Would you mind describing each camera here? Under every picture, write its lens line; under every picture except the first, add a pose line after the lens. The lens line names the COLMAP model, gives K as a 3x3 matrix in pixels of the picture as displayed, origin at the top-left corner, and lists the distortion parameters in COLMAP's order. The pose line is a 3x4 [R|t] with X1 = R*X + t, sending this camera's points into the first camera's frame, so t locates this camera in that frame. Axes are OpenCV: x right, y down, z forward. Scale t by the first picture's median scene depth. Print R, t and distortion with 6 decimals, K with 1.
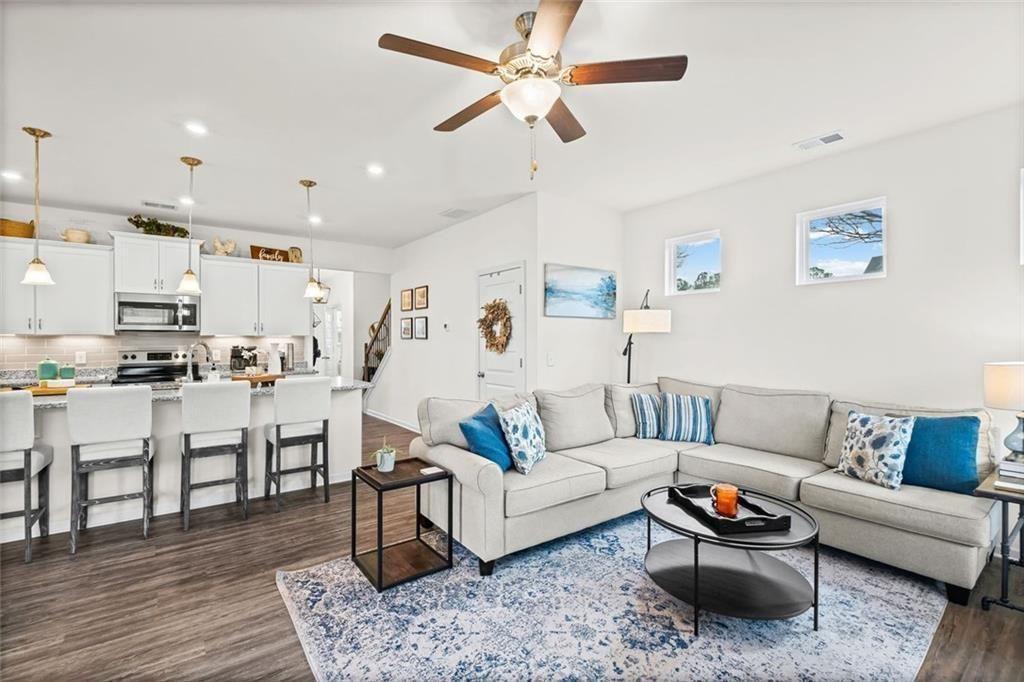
lens RADIAL K [[454.8, 0, 510.4], [0, 454.8, 332.7], [0, 0, 1]] dist [-0.000785, -0.000837]
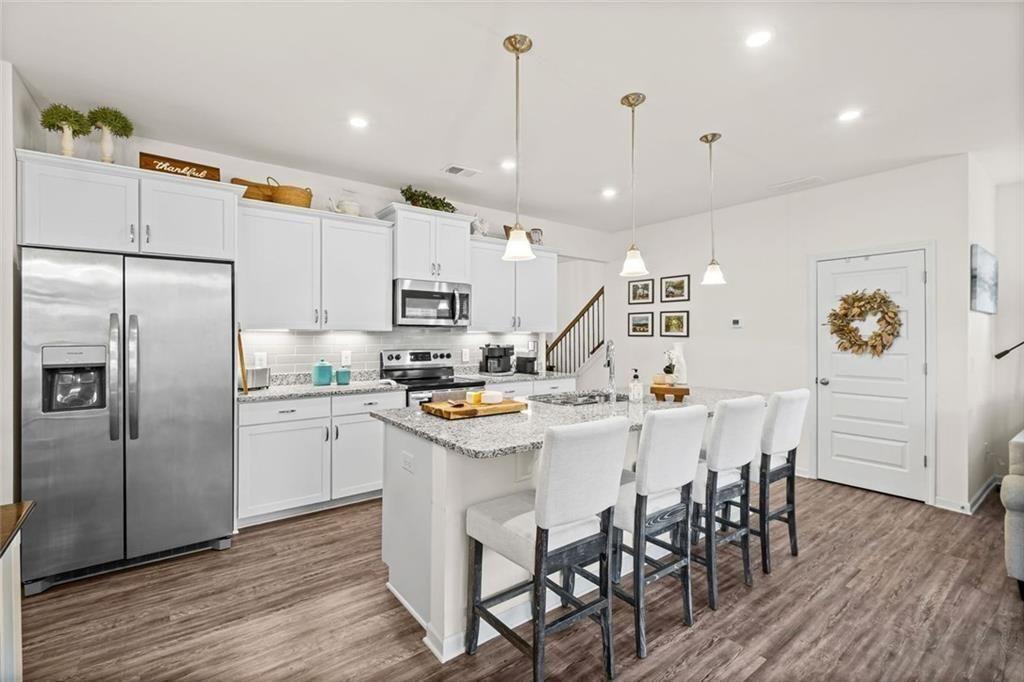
lens RADIAL K [[454.8, 0, 510.4], [0, 454.8, 332.7], [0, 0, 1]] dist [-0.000785, -0.000837]
pose [[0.999971, 0.005924, -0.004744, -0.648915], [-0.005873, 0.999925, 0.010744, -0.001543], [0.004808, -0.010716, 0.999931, 0.181734]]
